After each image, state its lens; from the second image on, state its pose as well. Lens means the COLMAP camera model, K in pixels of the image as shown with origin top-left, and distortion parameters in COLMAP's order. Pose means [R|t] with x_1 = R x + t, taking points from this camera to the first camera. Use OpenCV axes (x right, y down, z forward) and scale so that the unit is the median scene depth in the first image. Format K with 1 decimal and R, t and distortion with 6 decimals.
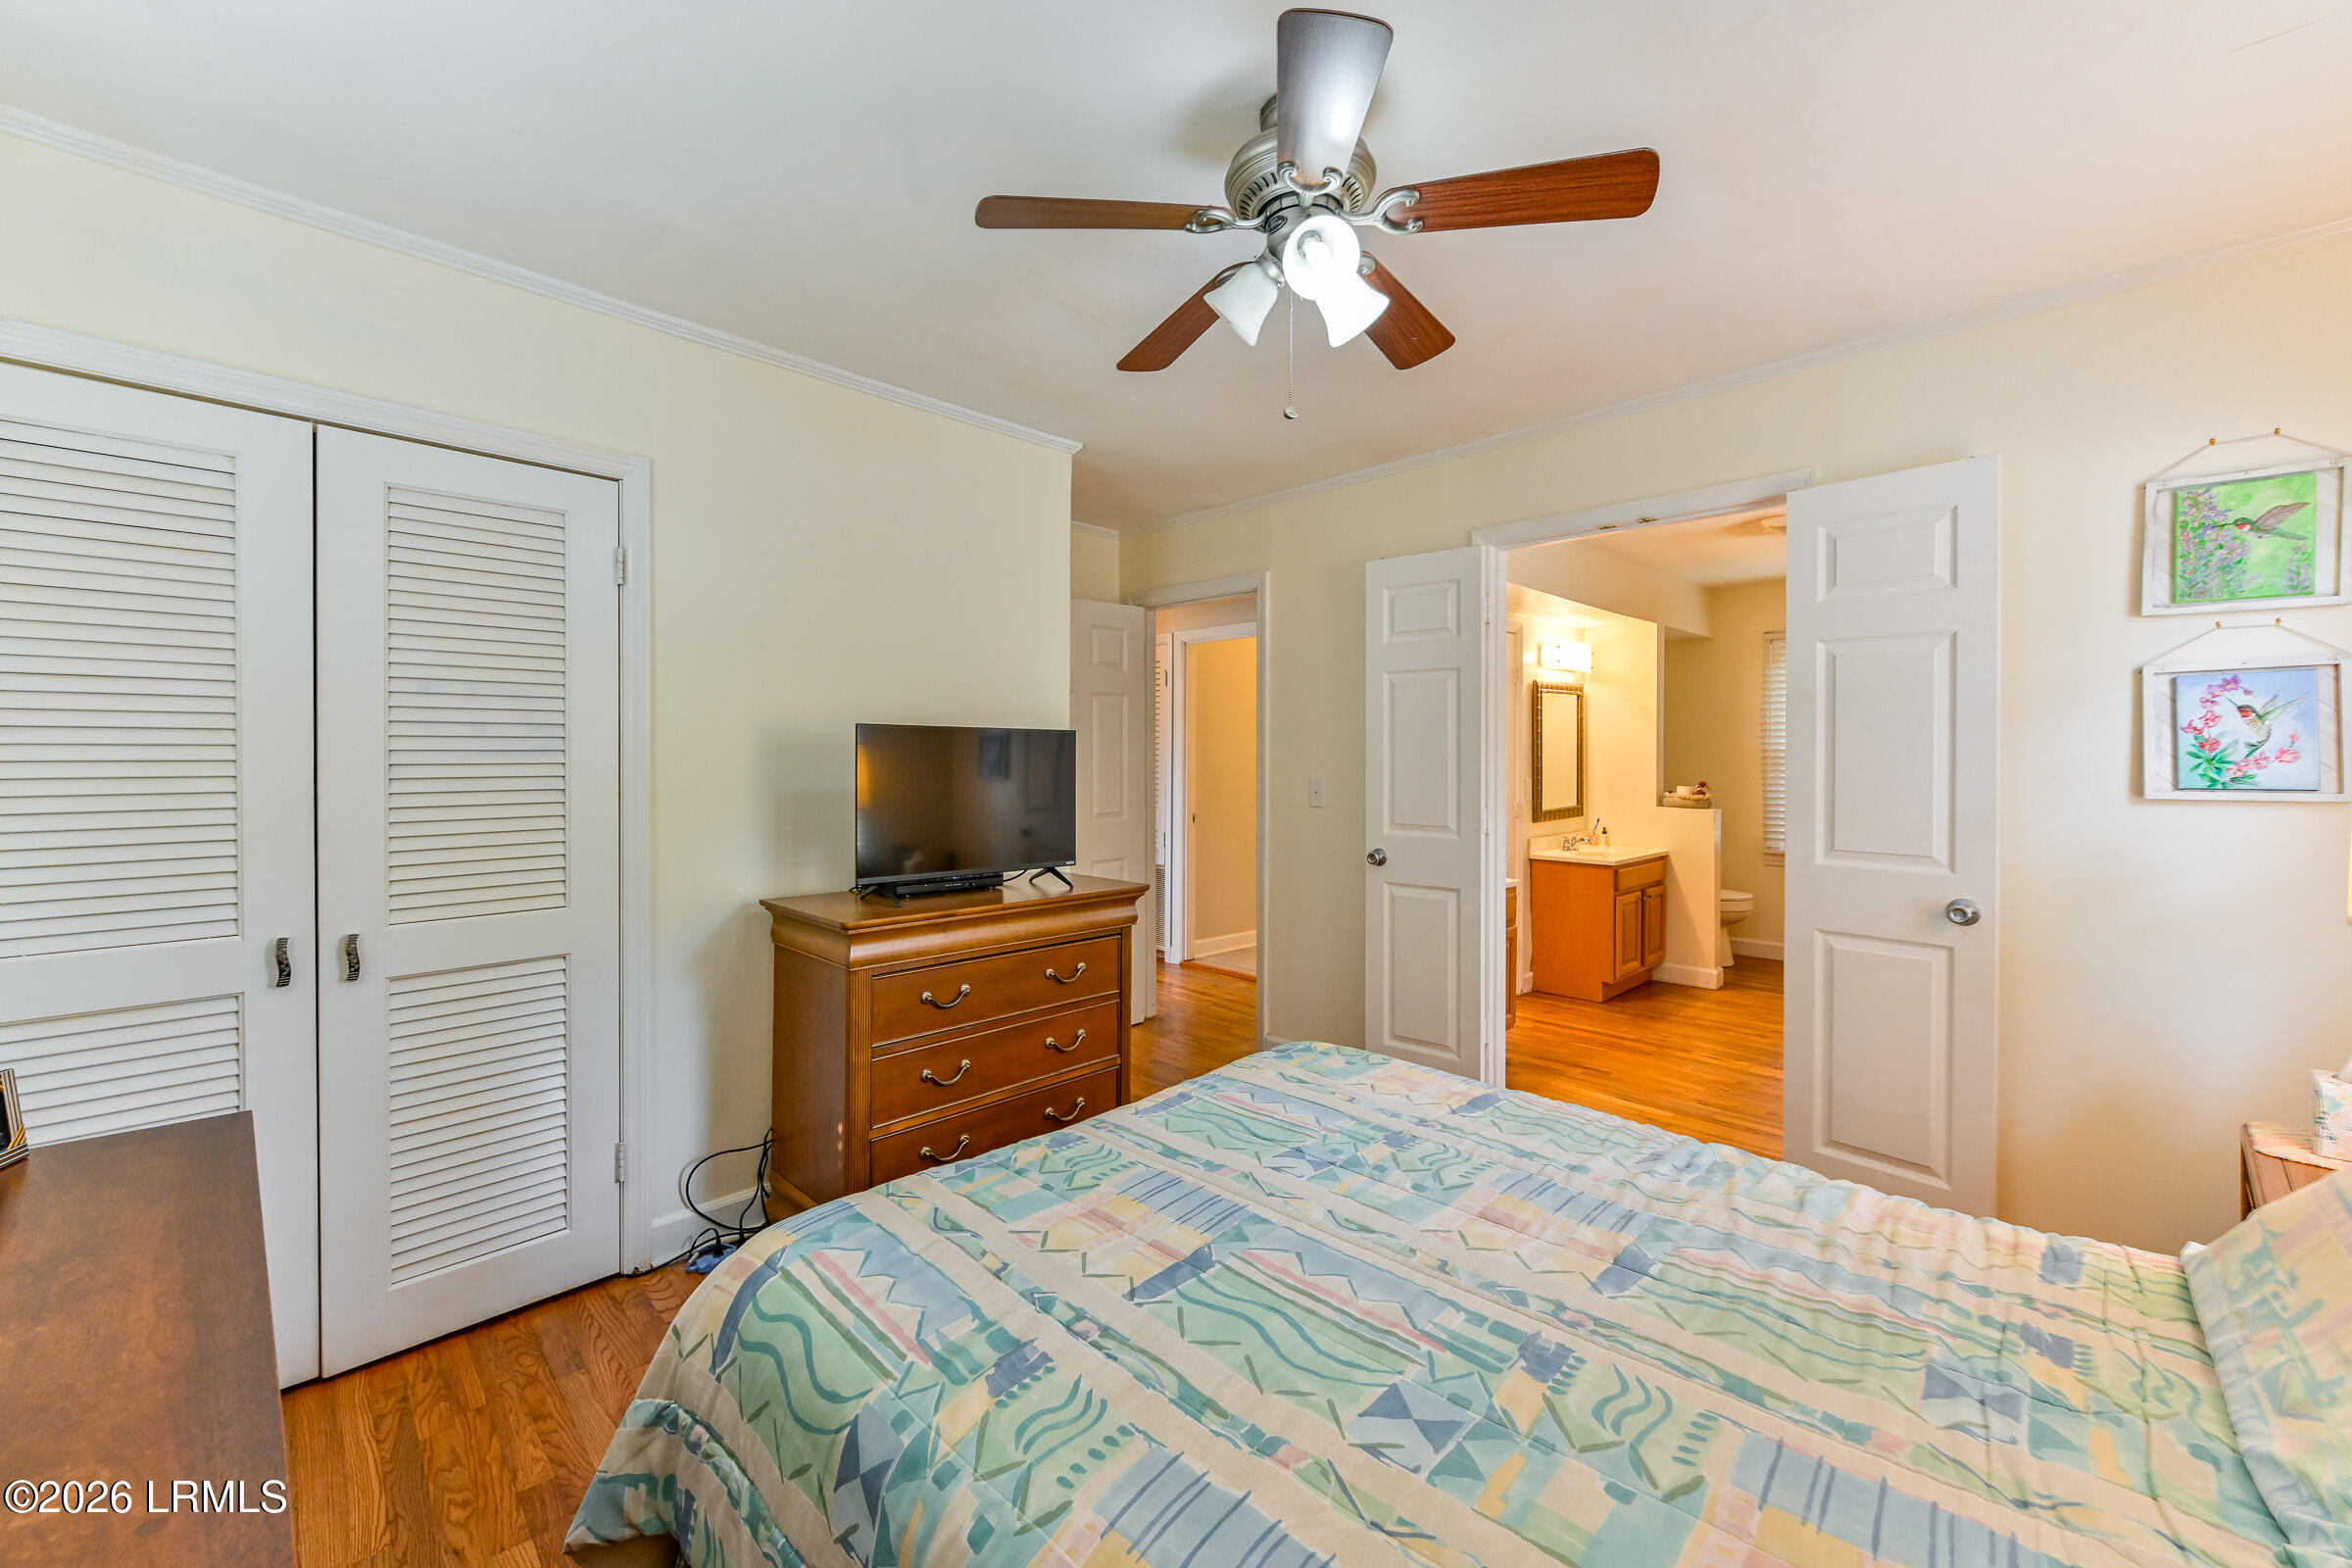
lens RADIAL K [[949.2, 0, 1172.4], [0, 949.2, 770.3], [0, 0, 1]] dist [-0.002586, -0.000183]
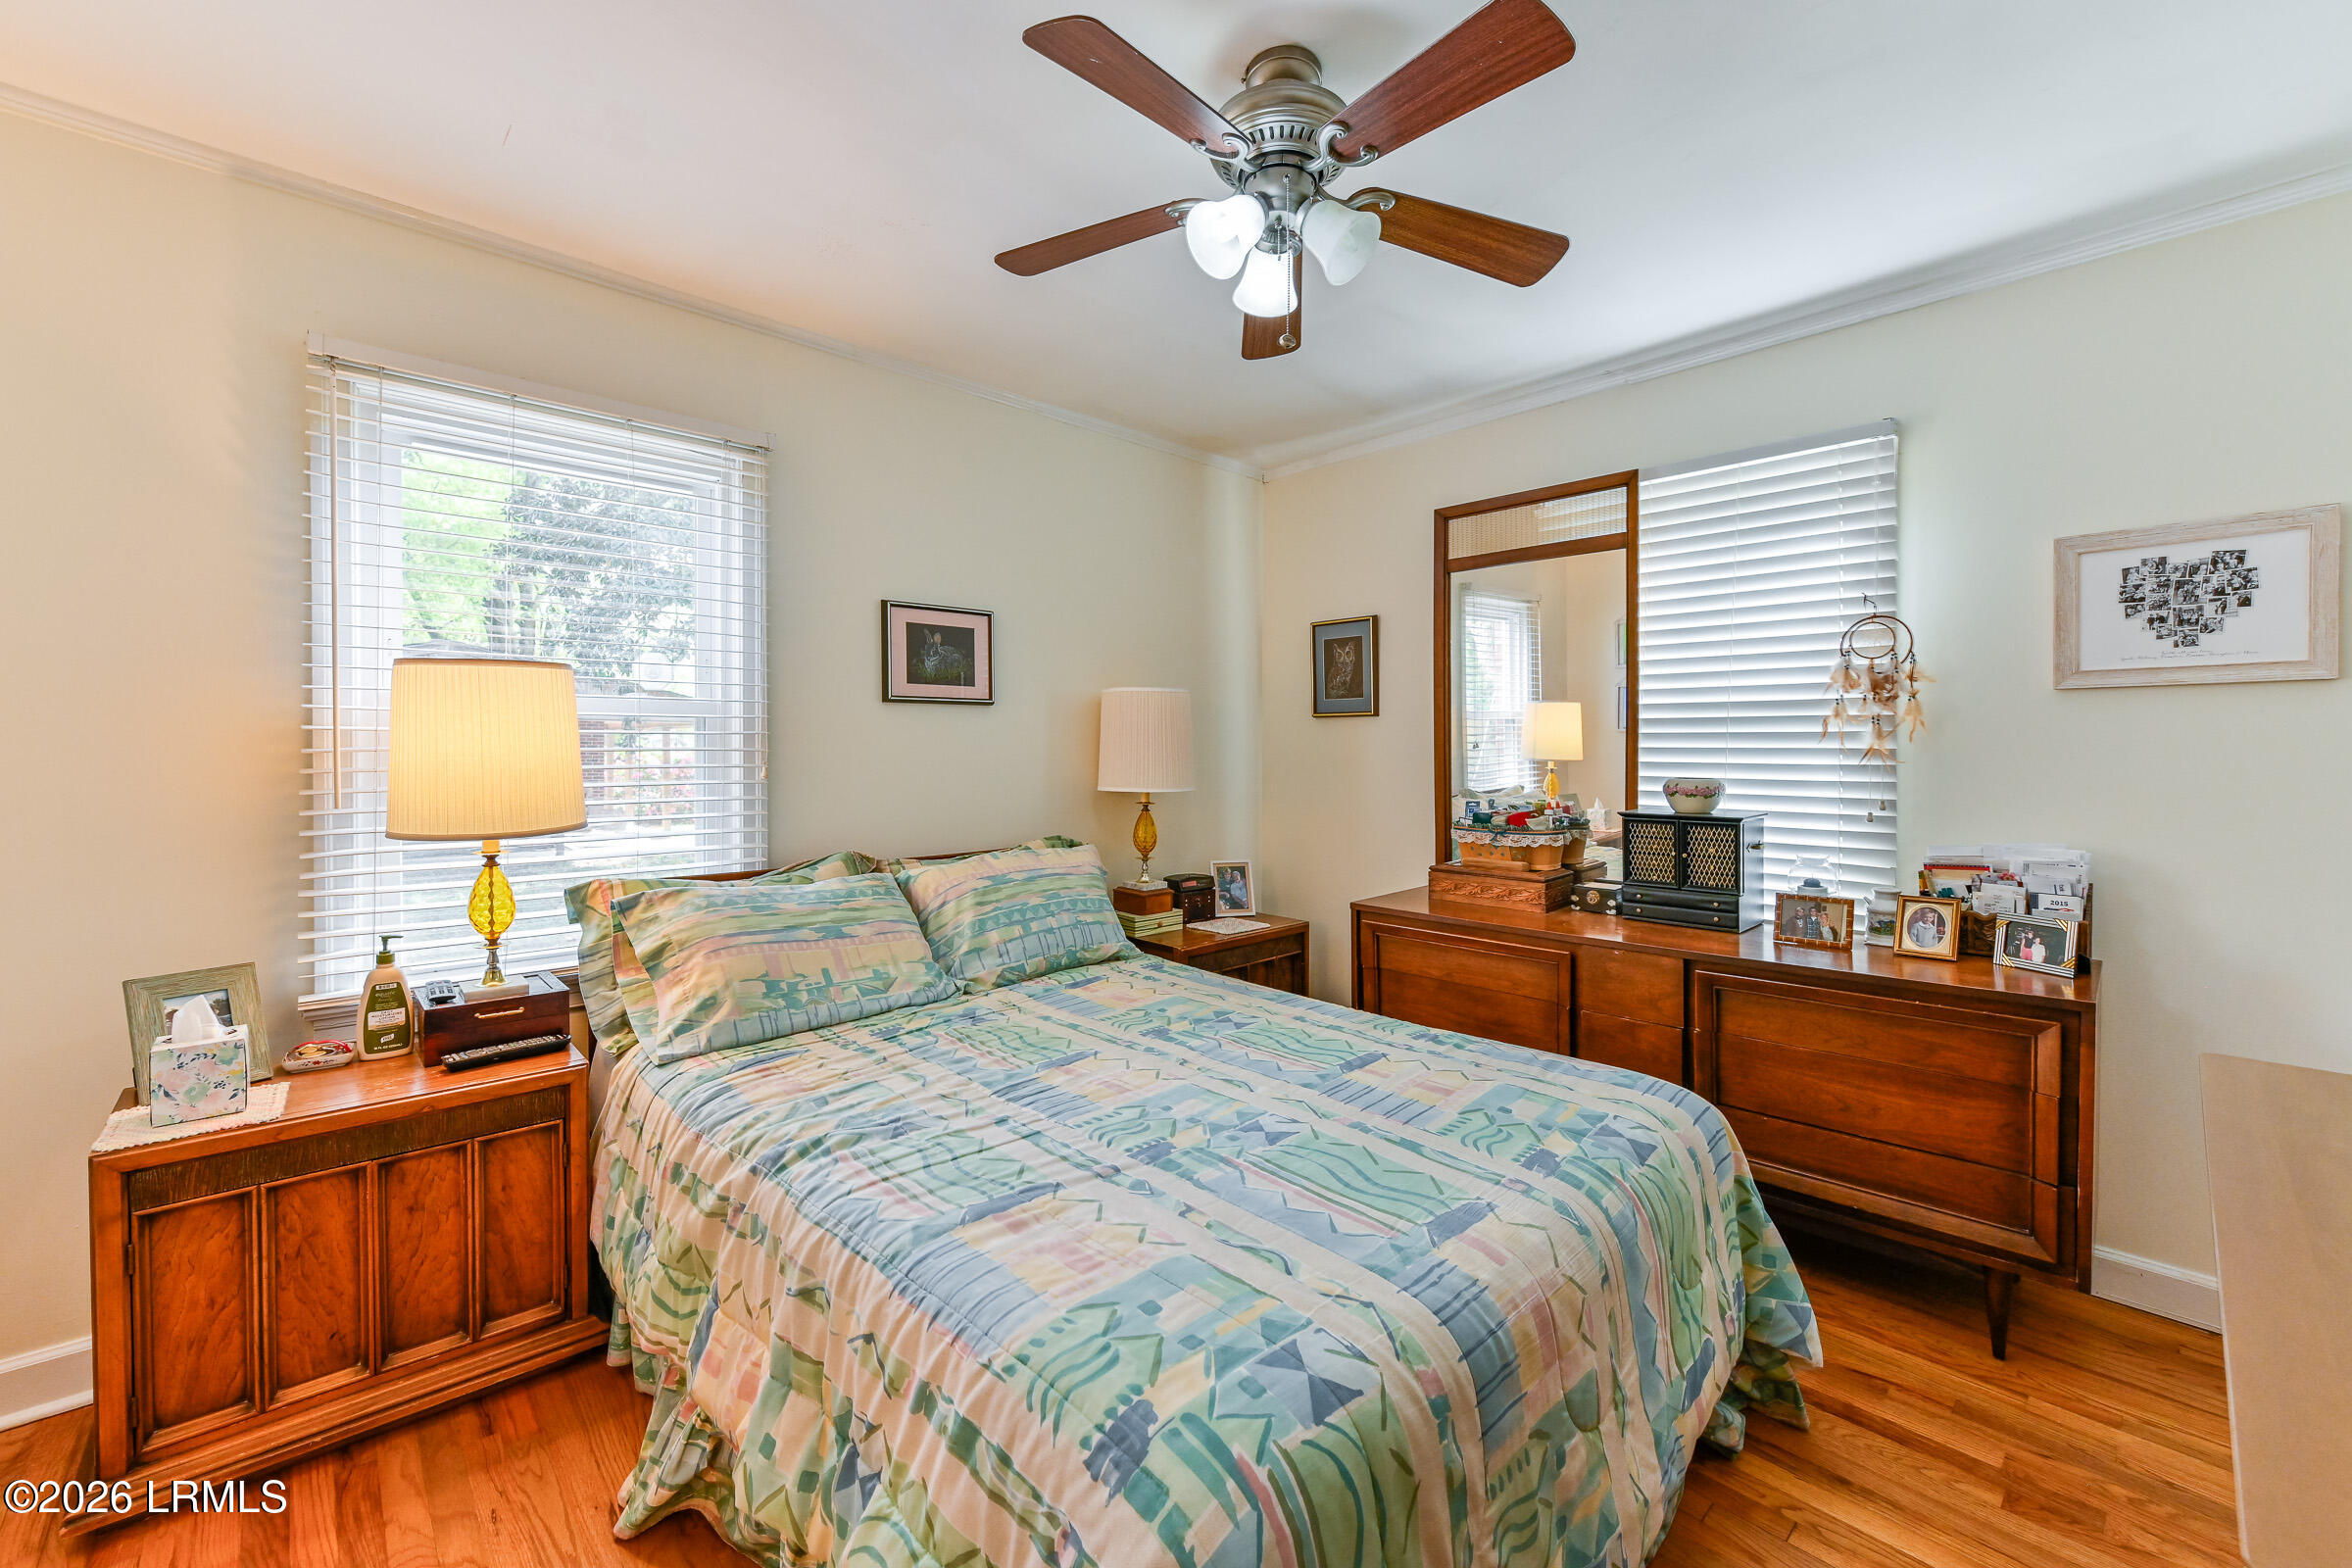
lens RADIAL K [[949.2, 0, 1172.4], [0, 949.2, 770.3], [0, 0, 1]] dist [-0.002586, -0.000183]
pose [[-0.999856, -0.003313, 0.016631, 0.257647], [-0.002756, 0.999437, 0.033436, 0.010256], [-0.016733, 0.033386, -0.999302, 2.288744]]
